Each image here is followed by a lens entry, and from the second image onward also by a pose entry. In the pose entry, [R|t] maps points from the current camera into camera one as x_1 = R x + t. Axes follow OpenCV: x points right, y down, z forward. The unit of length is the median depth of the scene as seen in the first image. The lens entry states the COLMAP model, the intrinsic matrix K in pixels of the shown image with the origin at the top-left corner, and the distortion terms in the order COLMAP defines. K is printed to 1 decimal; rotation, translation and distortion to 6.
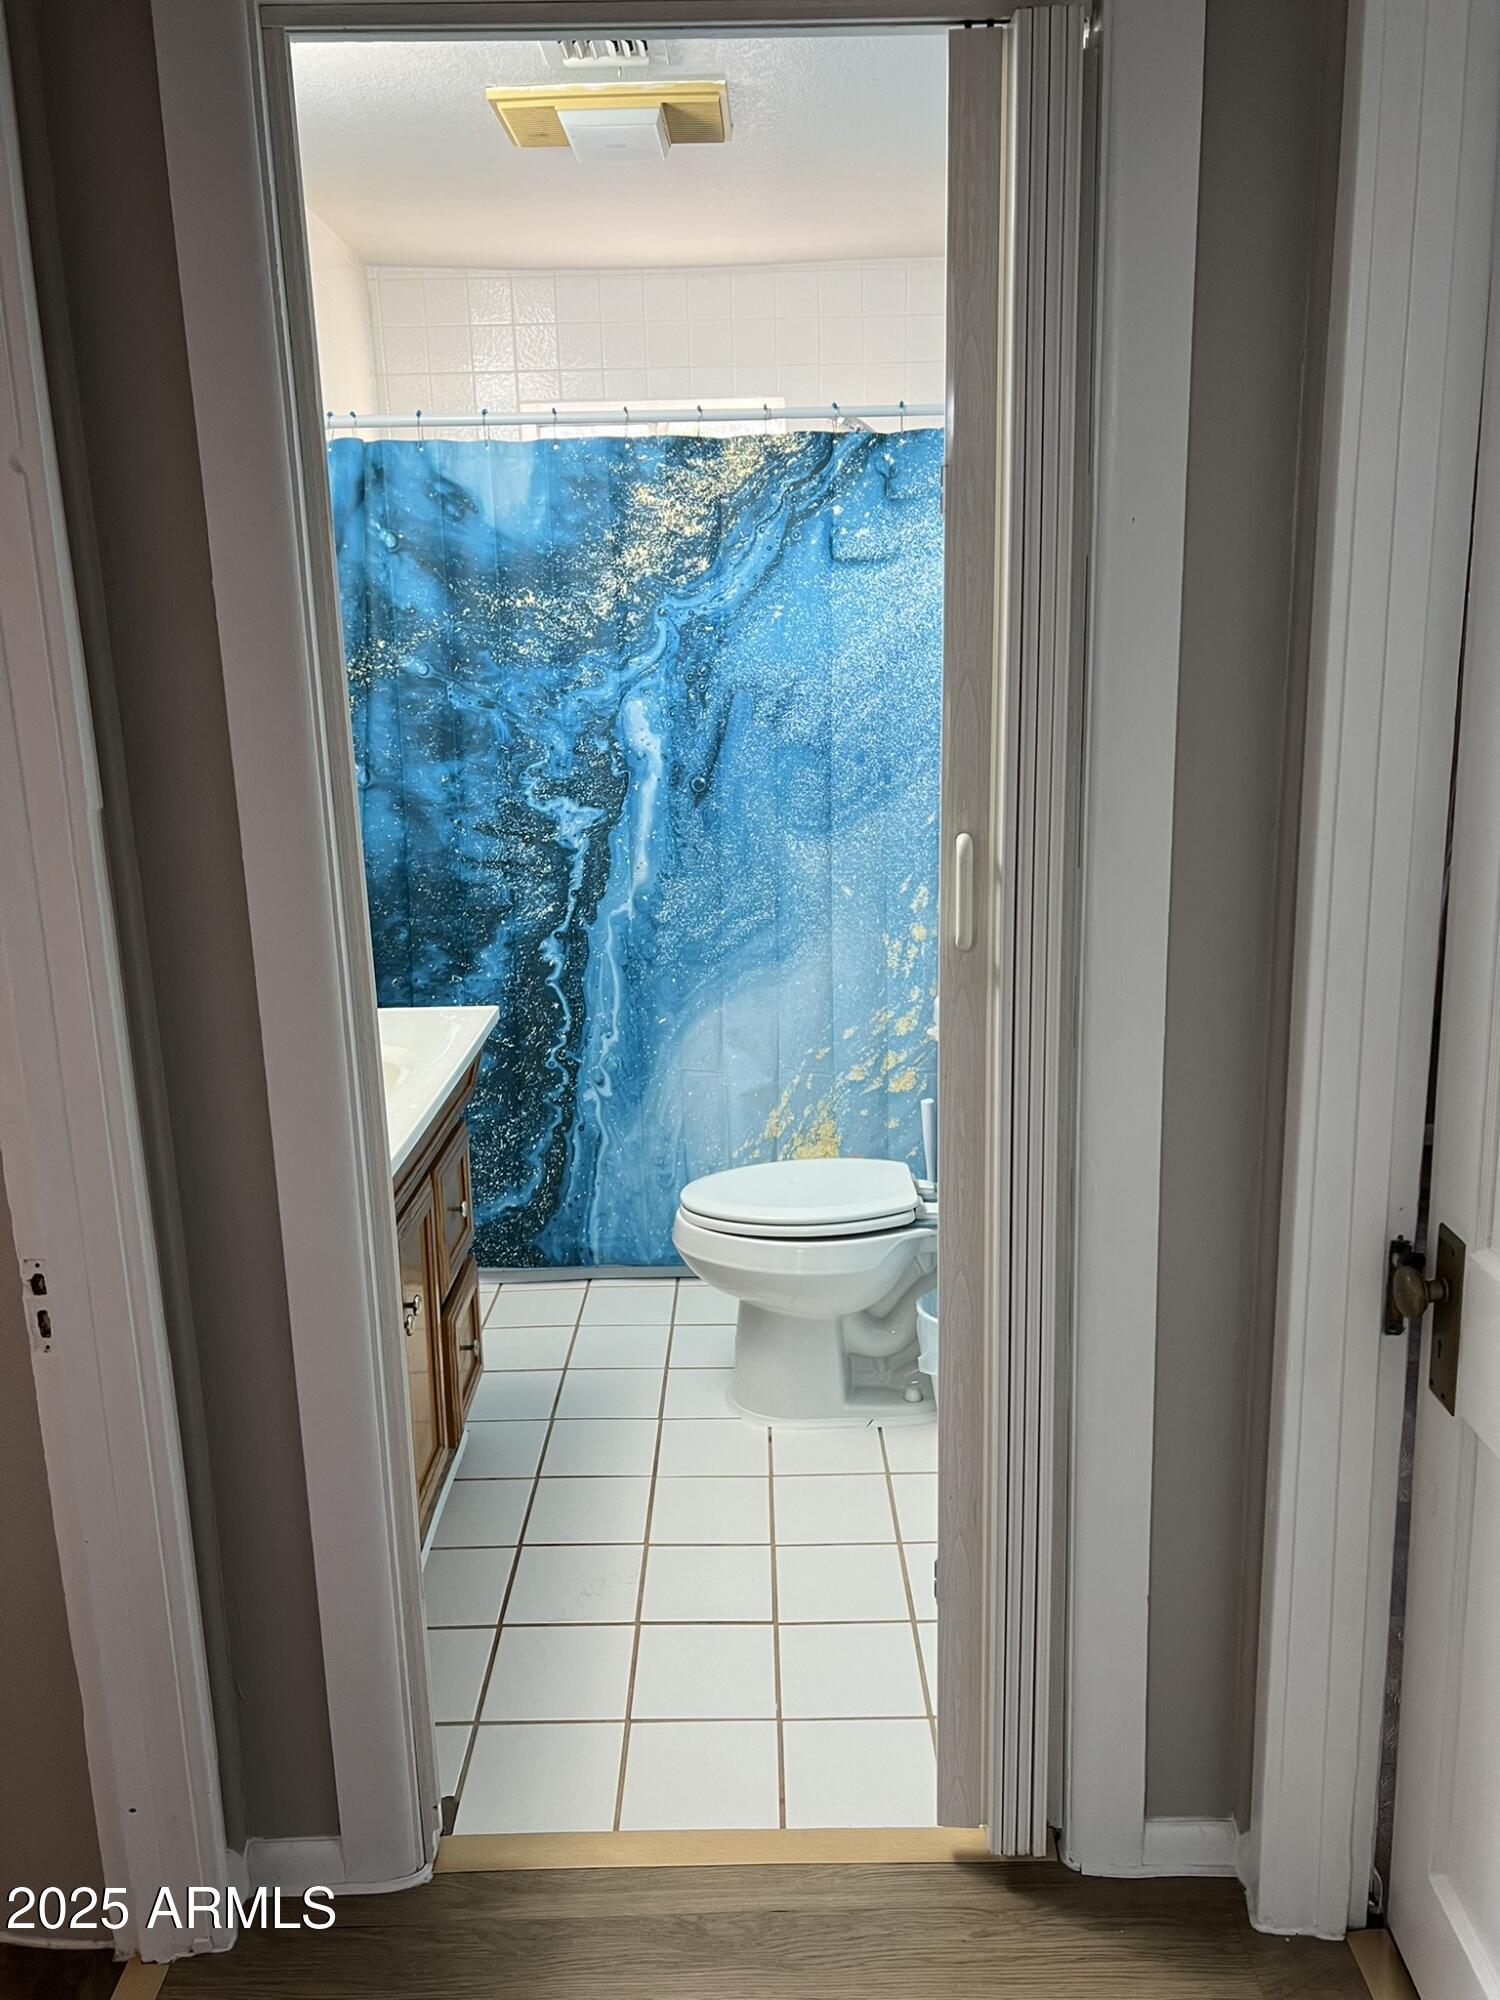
lens RADIAL K [[1519.9, 0, 762.5], [0, 1519.9, 995.7], [0, 0, 1]] dist [0.081551, -0.100677]
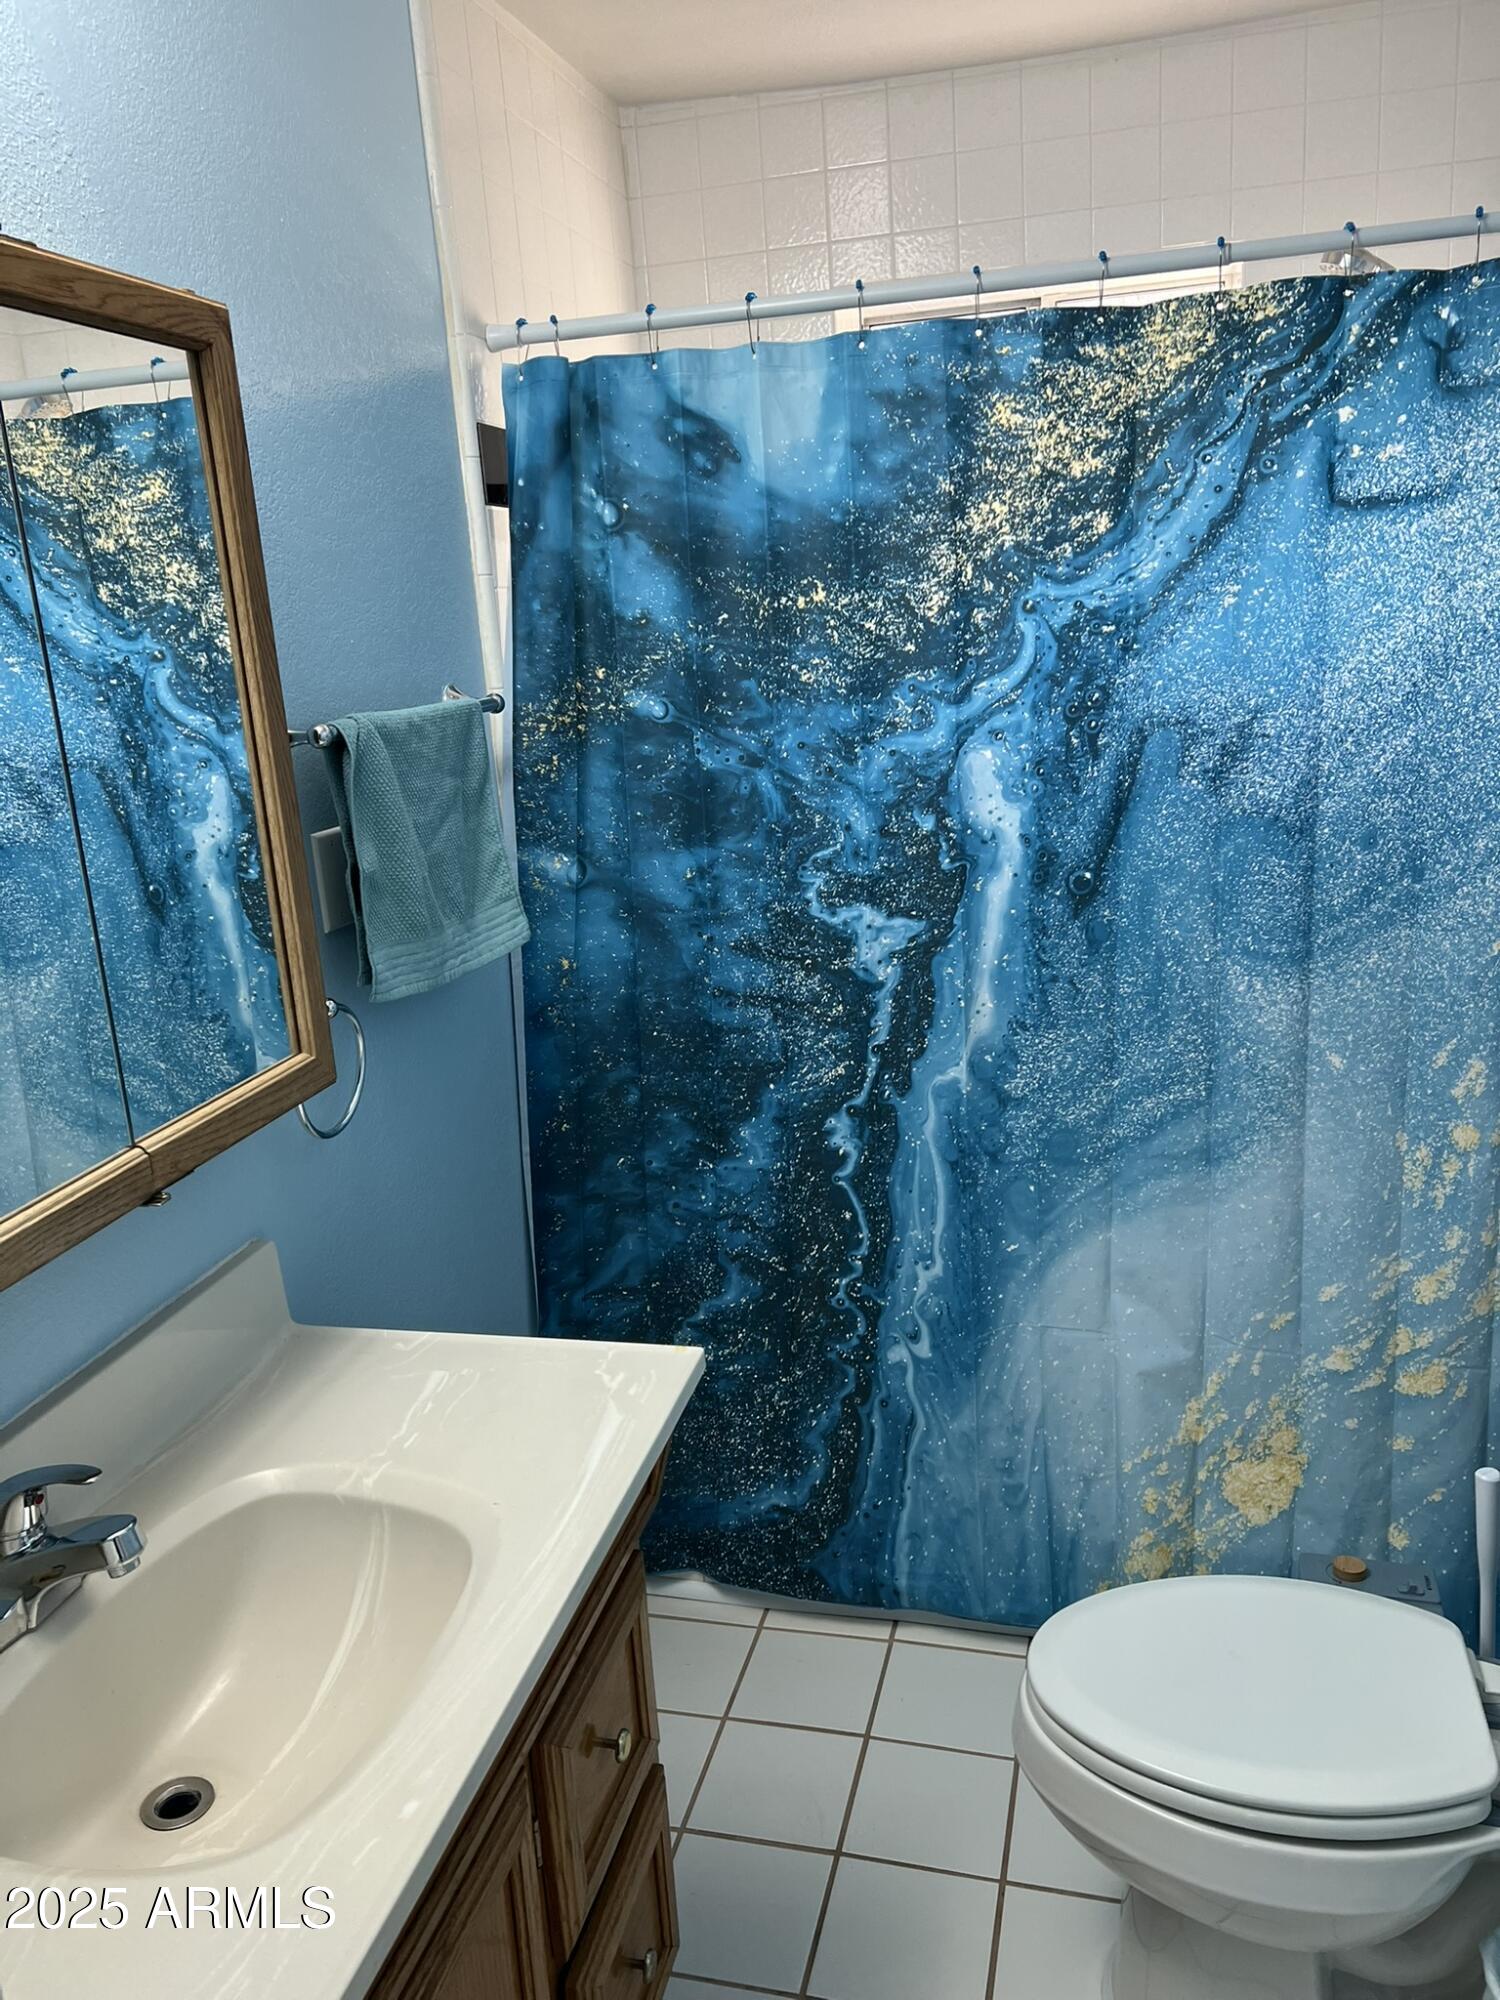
lens RADIAL K [[1519.9, 0, 744.1], [0, 1519.9, 997.8], [0, 0, 1]] dist [0.081551, -0.100677]
pose [[0.965260, 0.029176, -0.259659, -0.012094], [-0.018264, 0.998850, 0.044339, -0.116778], [0.260654, -0.038057, 0.964682, 0.364901]]
